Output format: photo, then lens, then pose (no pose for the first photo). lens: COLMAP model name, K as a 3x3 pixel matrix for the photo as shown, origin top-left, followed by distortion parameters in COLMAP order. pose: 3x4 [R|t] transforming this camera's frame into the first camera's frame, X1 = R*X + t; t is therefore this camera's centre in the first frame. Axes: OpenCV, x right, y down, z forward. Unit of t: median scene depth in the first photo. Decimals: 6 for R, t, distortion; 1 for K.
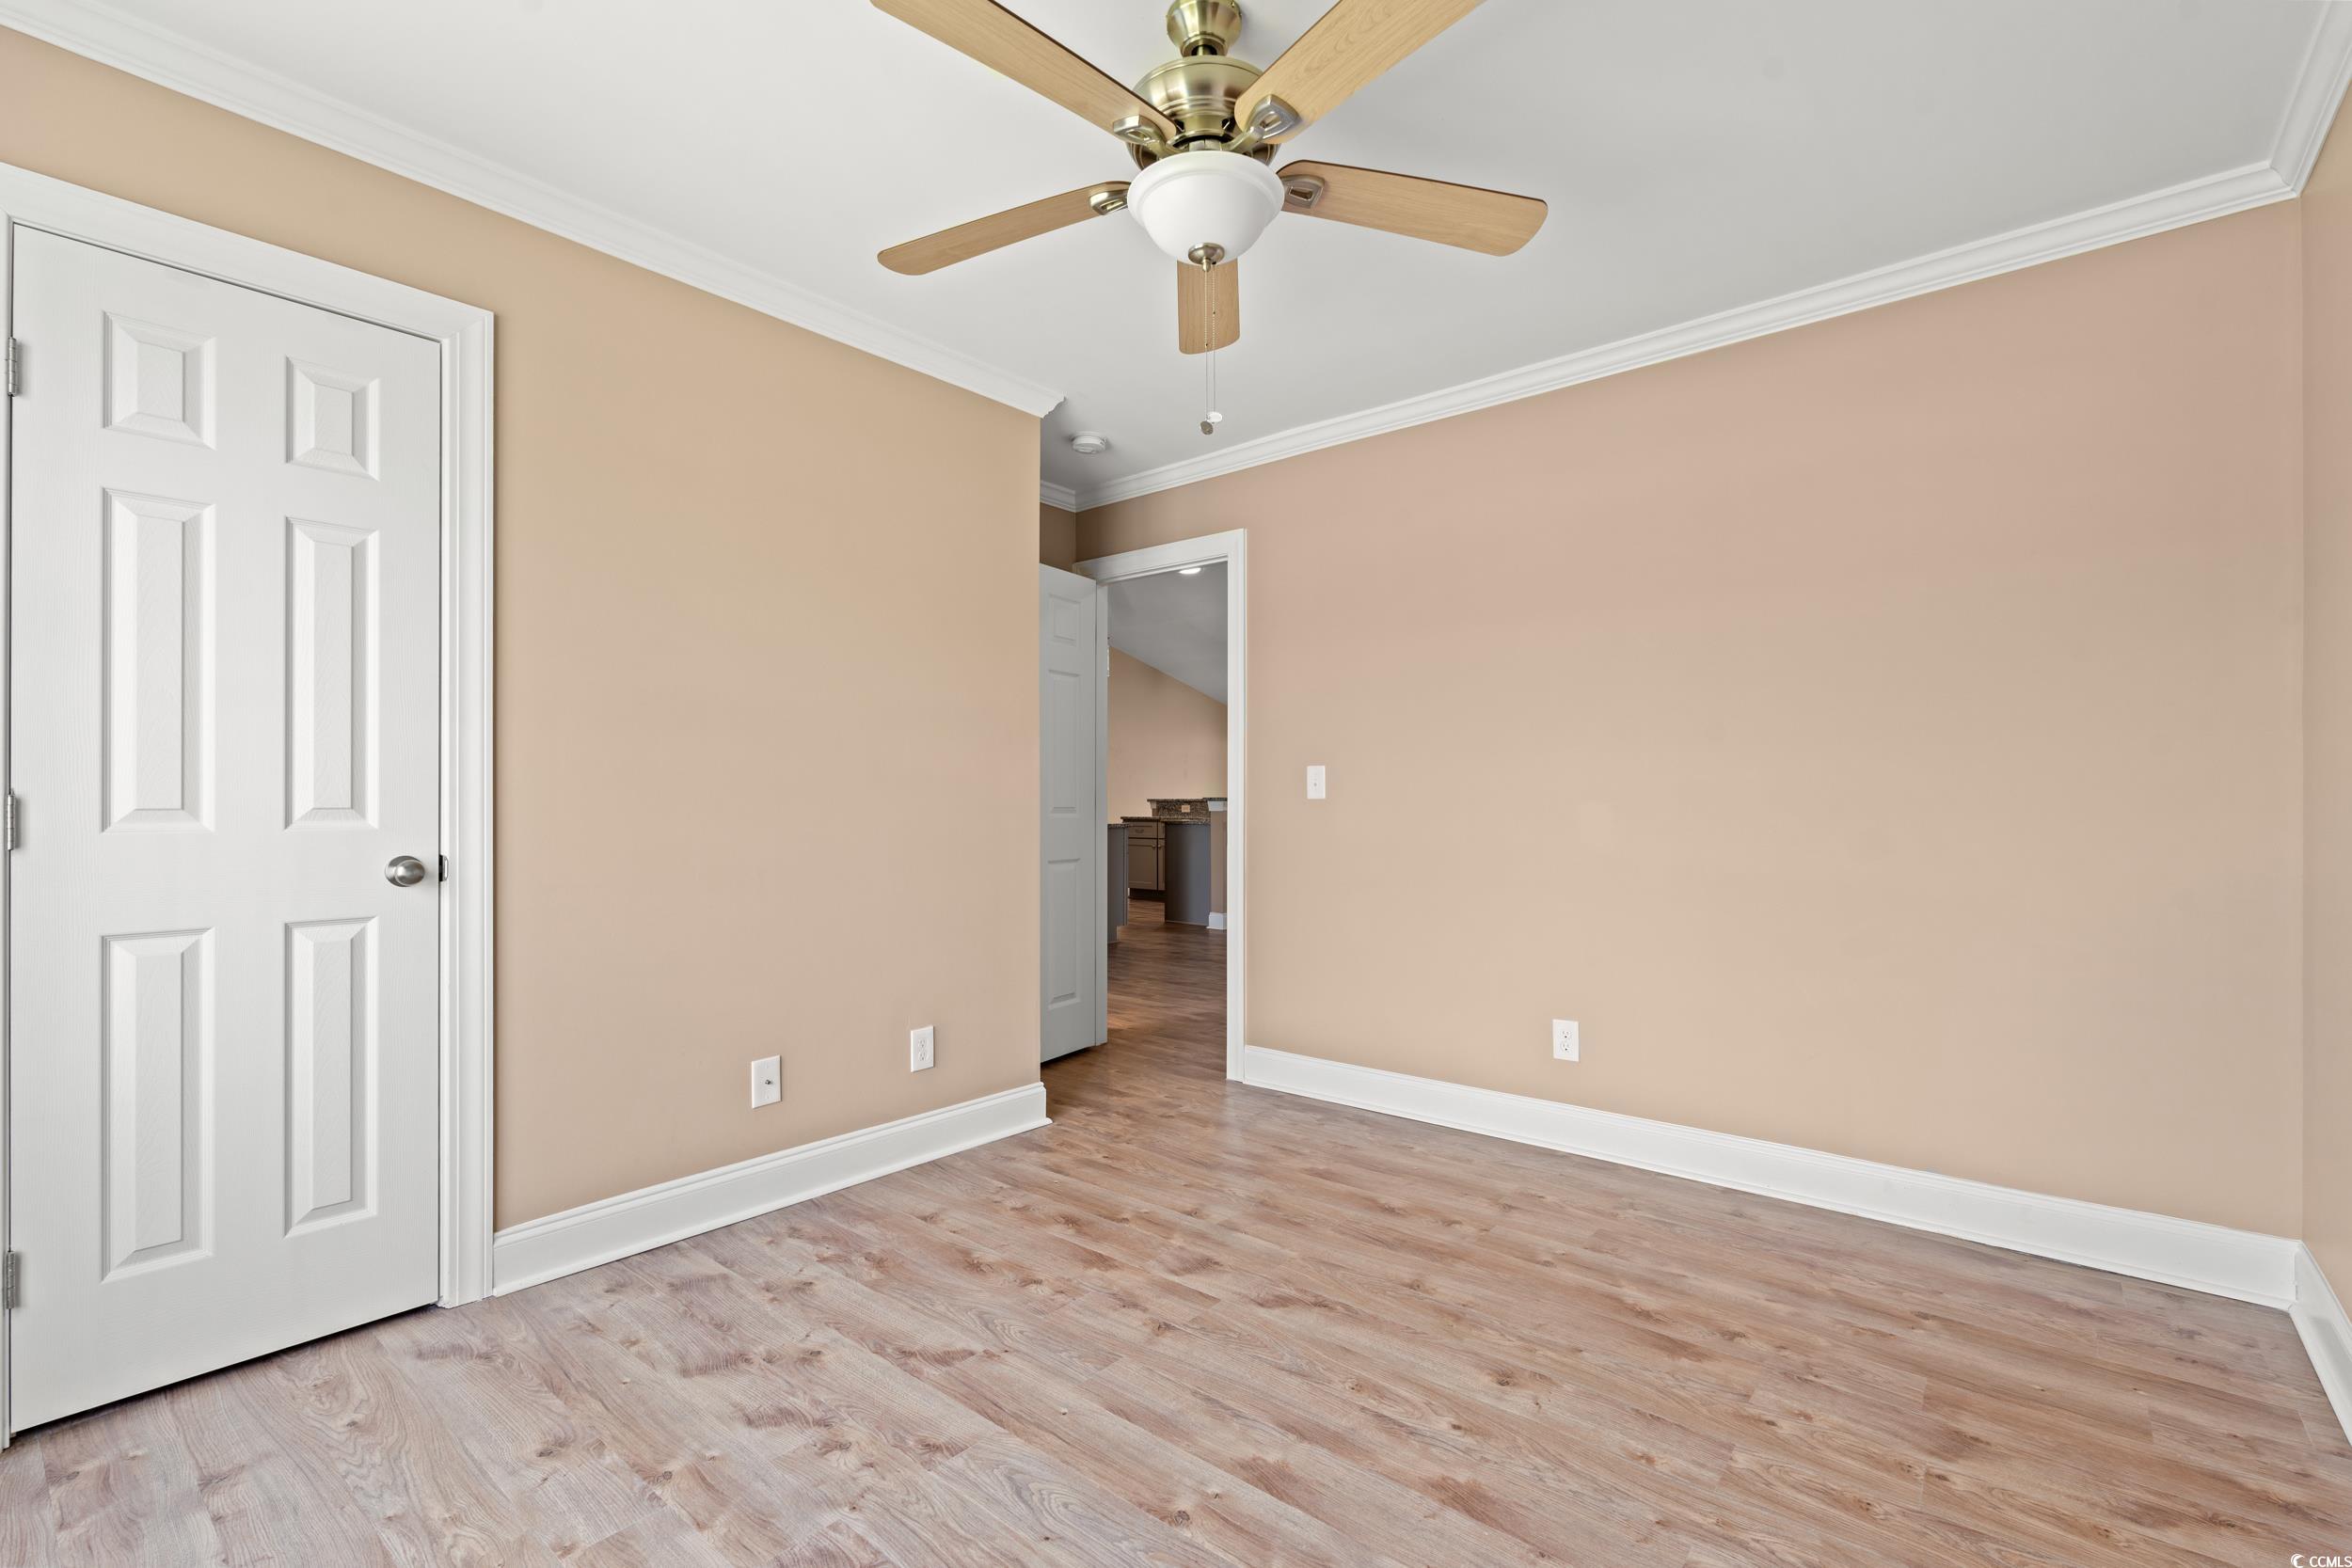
lens RADIAL K [[1035.3, 0, 1173.8], [0, 1035.3, 806.5], [0, 0, 1]] dist [-0.004747, 0.000096]
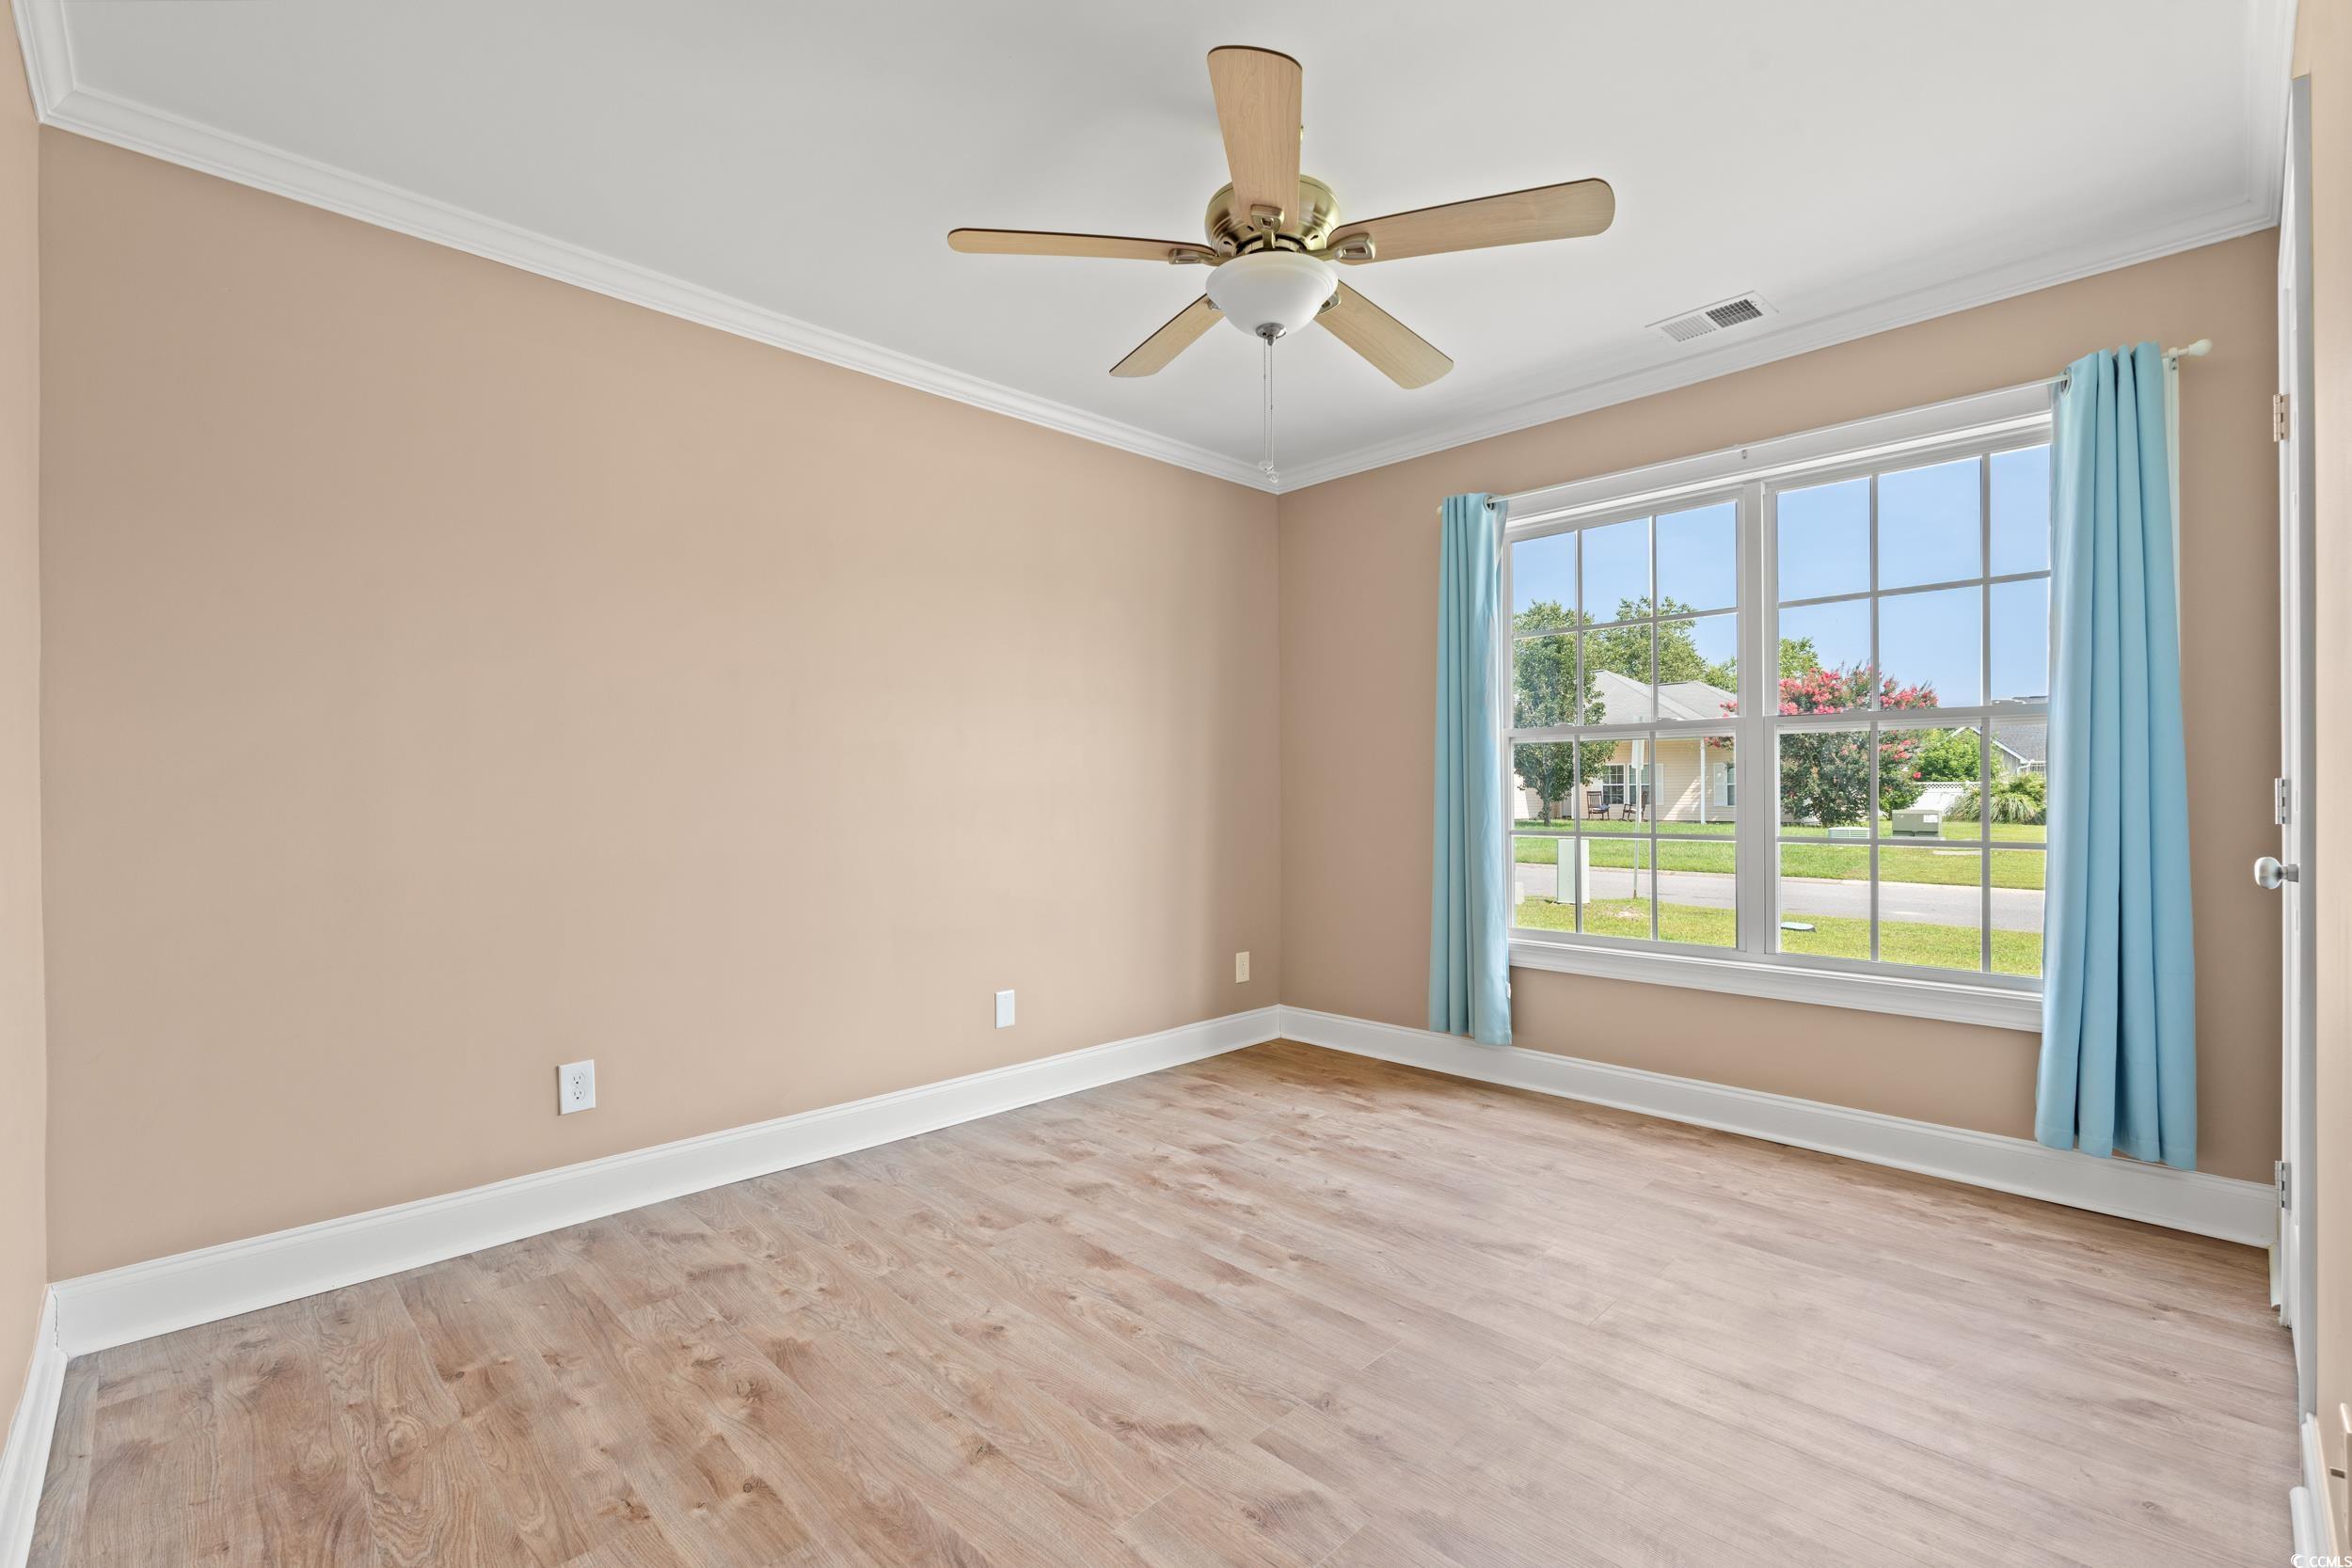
lens RADIAL K [[1035.3, 0, 1173.8], [0, 1035.3, 806.5], [0, 0, 1]] dist [-0.004747, 0.000096]
pose [[-0.995986, 0.003527, 0.089435, 0.037204], [0.005630, 0.999713, 0.023270, -0.011886], [-0.089327, 0.023680, -0.995721, 2.006954]]
